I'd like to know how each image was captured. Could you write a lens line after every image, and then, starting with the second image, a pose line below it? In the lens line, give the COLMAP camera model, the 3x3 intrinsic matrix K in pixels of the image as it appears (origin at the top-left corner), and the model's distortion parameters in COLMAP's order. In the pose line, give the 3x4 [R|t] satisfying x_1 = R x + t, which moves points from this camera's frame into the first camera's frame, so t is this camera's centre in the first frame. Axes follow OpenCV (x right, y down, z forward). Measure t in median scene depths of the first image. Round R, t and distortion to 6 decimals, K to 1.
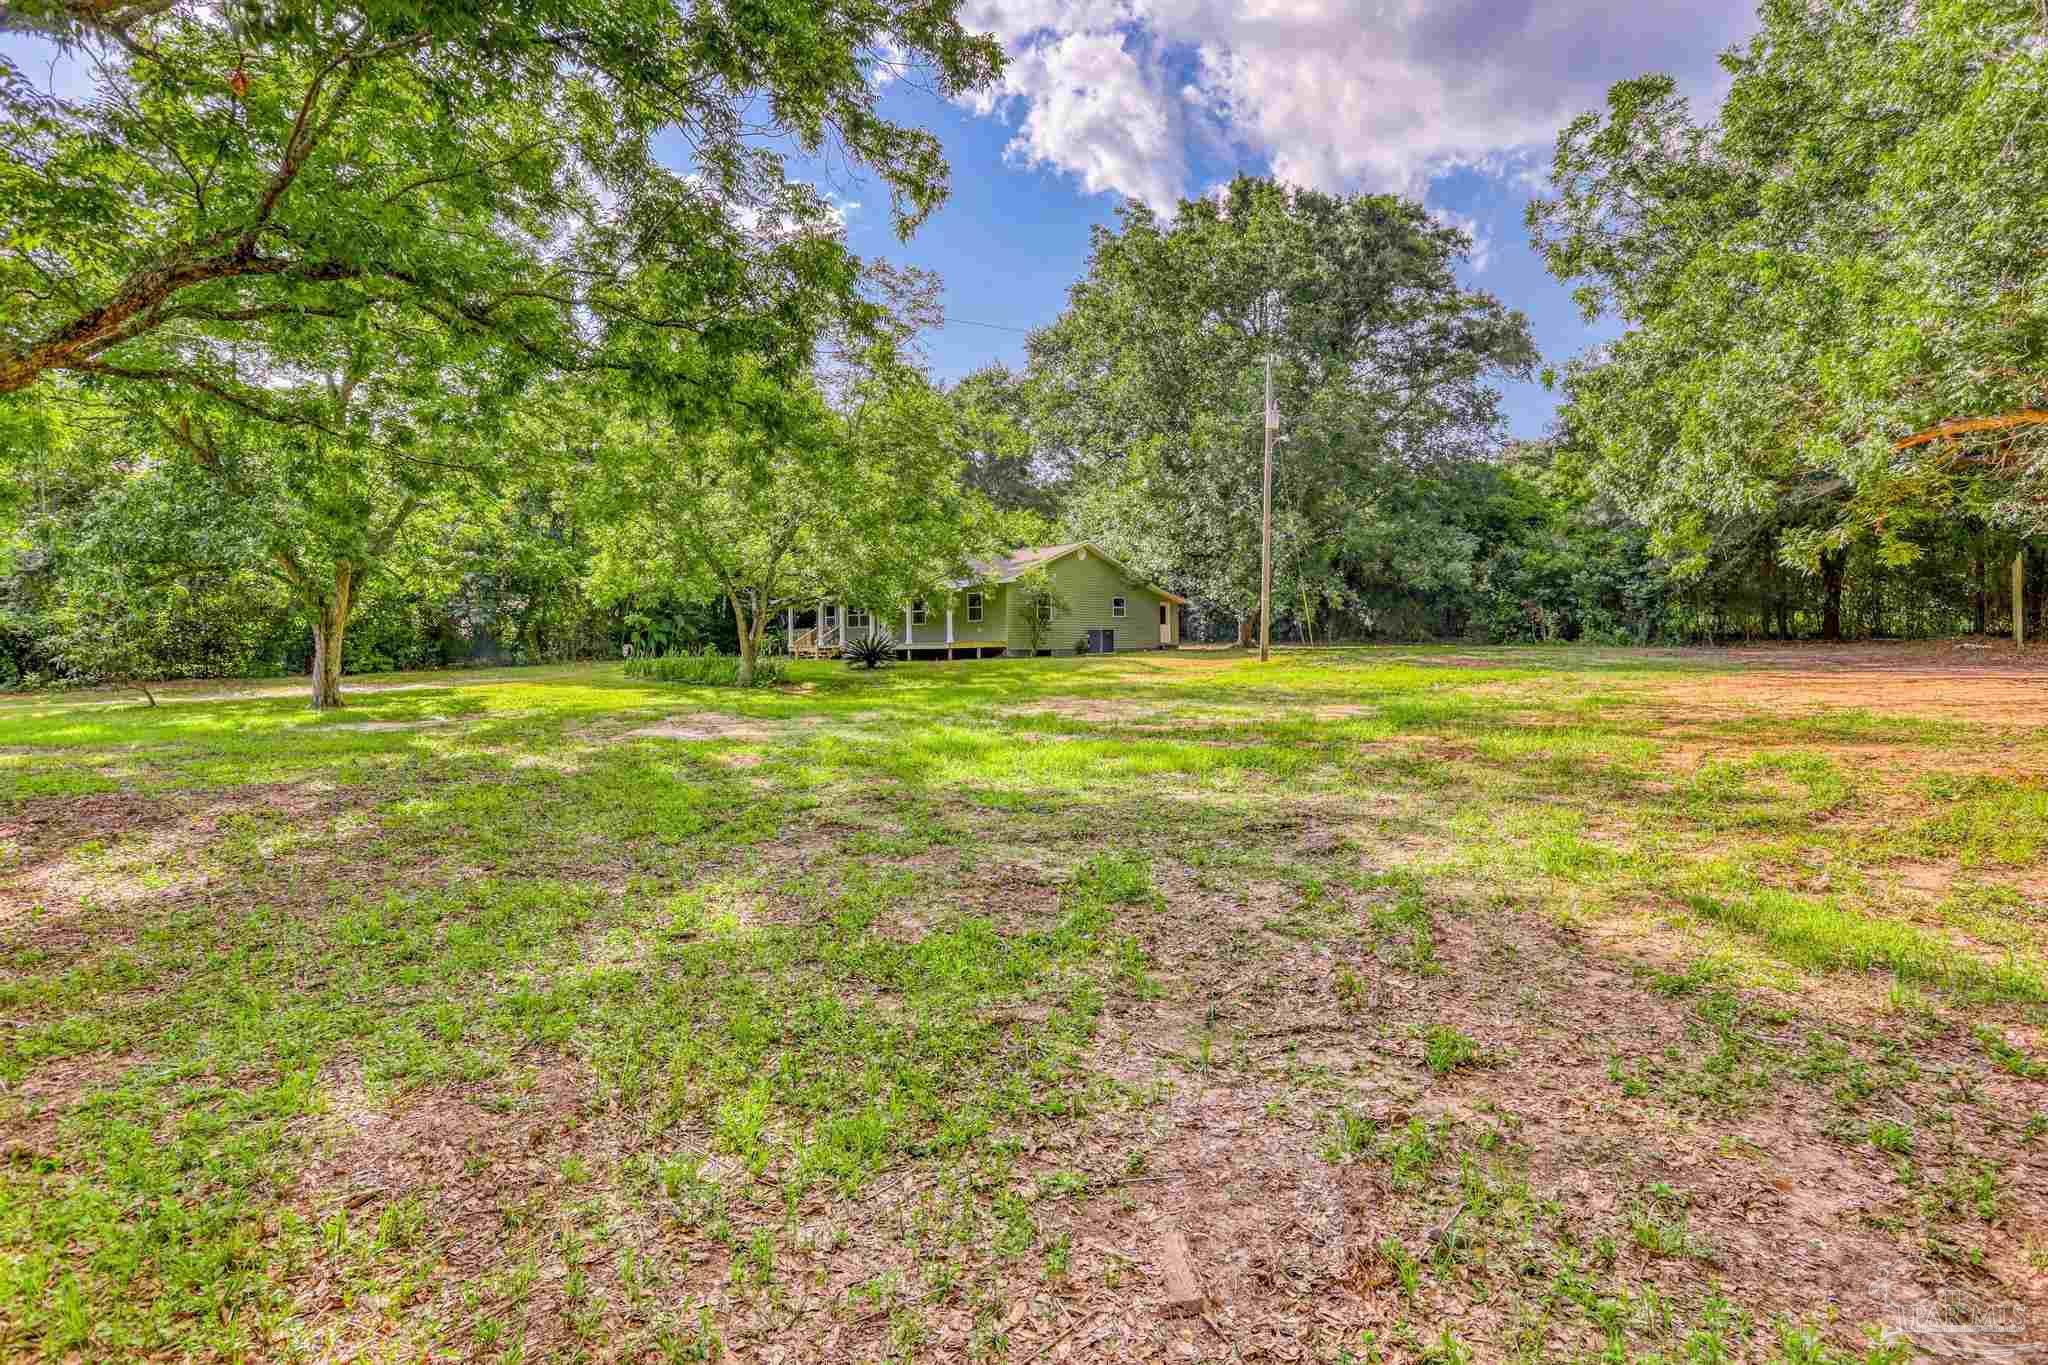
lens RADIAL K [[1080.5, 0, 1021.5], [0, 1080.5, 638.5], [0, 0, 1]] dist [-0.018537, 0.000424]
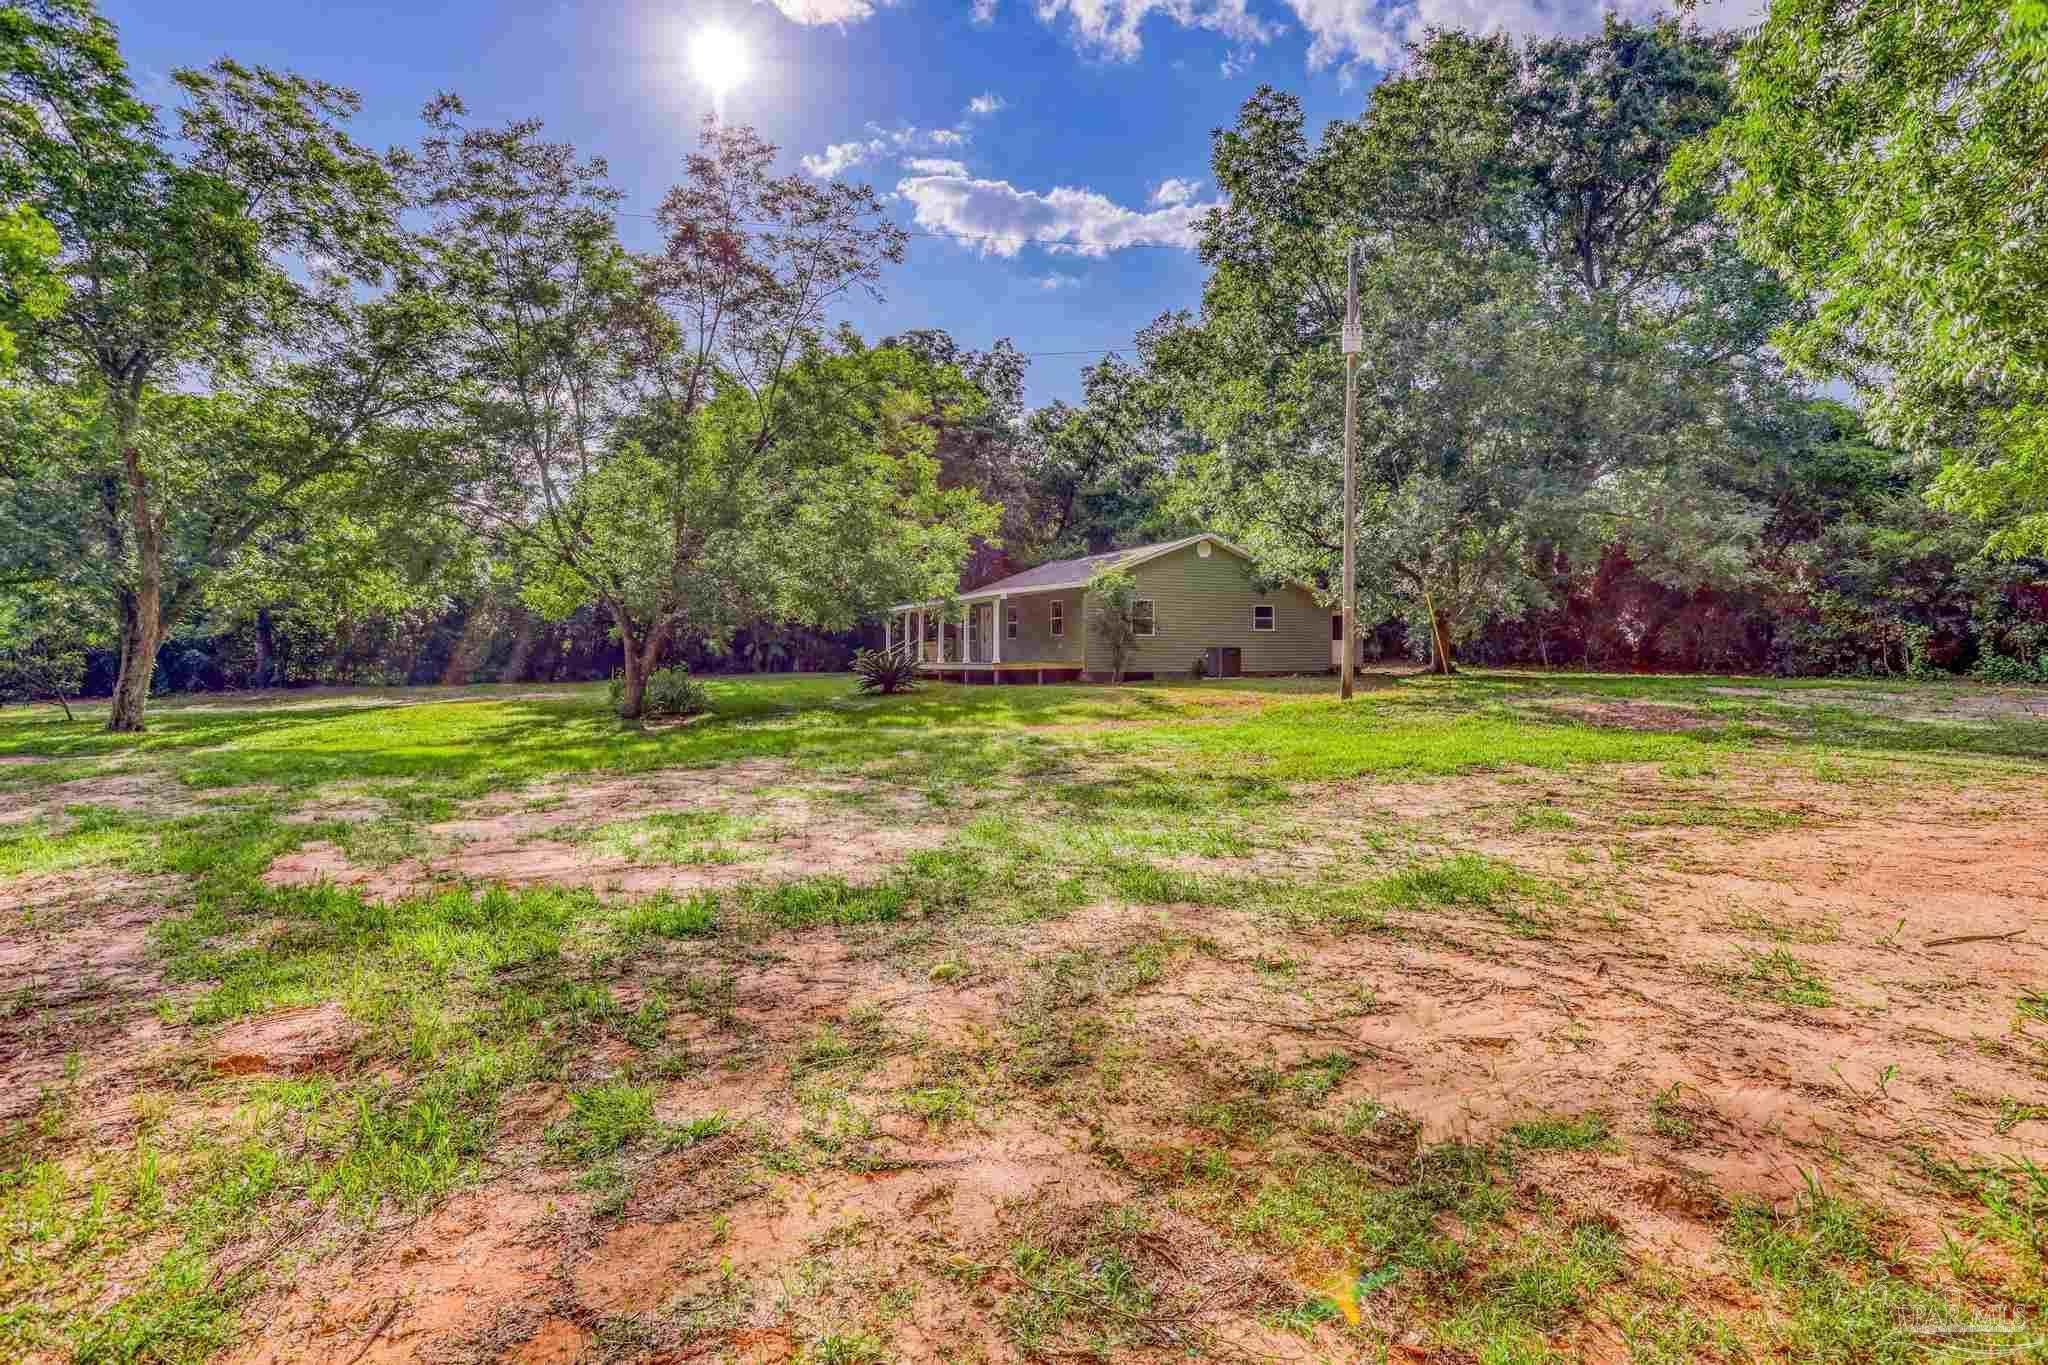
lens RADIAL K [[1080.5, 0, 1021.5], [0, 1080.5, 638.5], [0, 0, 1]] dist [-0.018537, 0.000424]
pose [[0.938262, 0.005312, -0.345885, 0.221155], [-0.008444, 0.999936, -0.007549, -0.008112], [0.345823, 0.010004, 0.938247, 0.247066]]
